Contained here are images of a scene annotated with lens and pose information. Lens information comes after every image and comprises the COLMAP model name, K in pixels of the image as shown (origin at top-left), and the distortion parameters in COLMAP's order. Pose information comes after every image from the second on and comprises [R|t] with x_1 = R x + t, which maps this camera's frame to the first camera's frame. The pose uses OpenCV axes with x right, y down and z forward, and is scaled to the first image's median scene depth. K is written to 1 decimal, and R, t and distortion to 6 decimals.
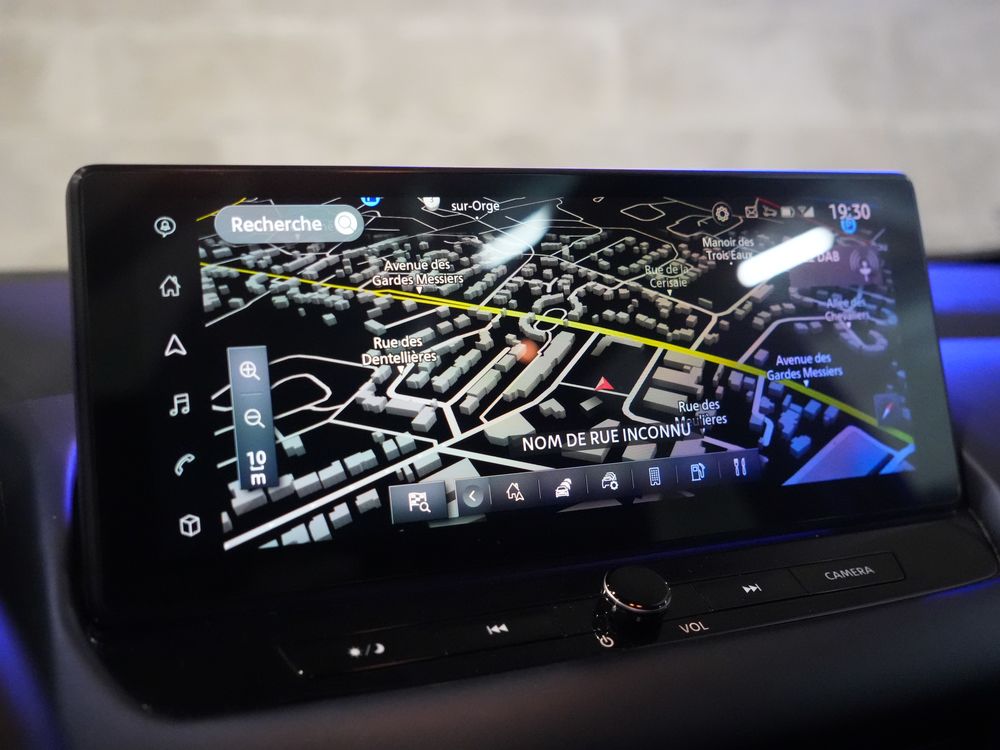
lens RADIAL K [[1109.6, 0, 500.2], [0, 1109.6, 375.2], [0, 0, 1]] dist [-0.028310, 0.000000]
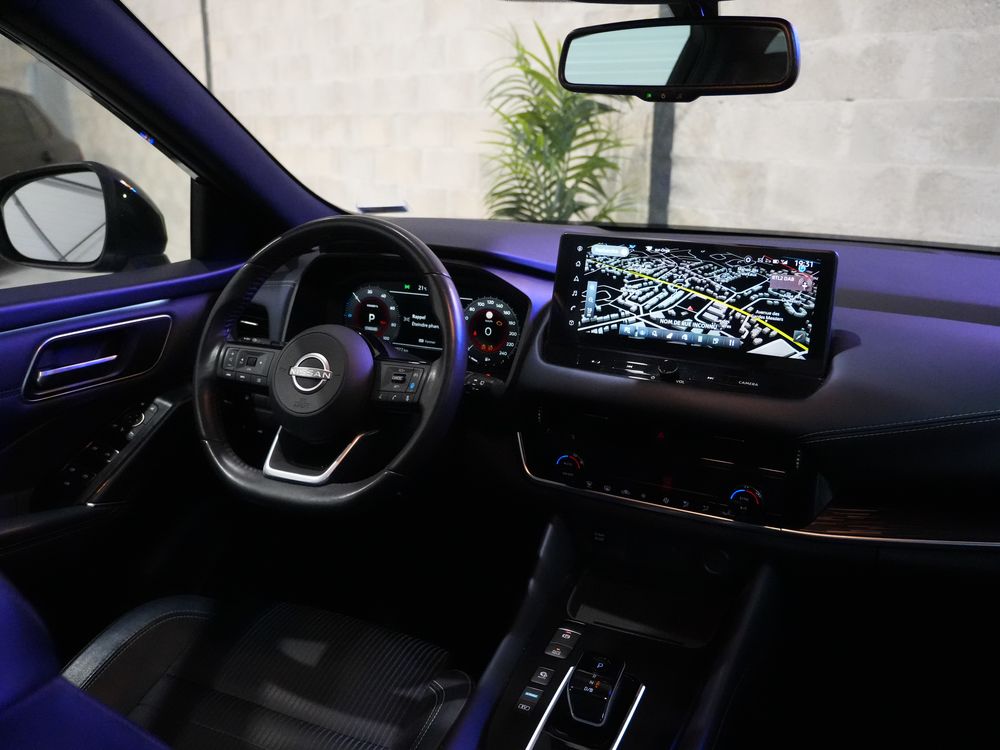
lens RADIAL K [[797.5, 0, 501.3], [0, 797.5, 374.6], [0, 0, 1]] dist [0.002933, 0.000016]
pose [[0.657973, 0.243935, -0.712438, 1.519241], [-0.116079, 0.967627, 0.224106, -0.278211], [0.744041, -0.064756, 0.664988, -1.050856]]
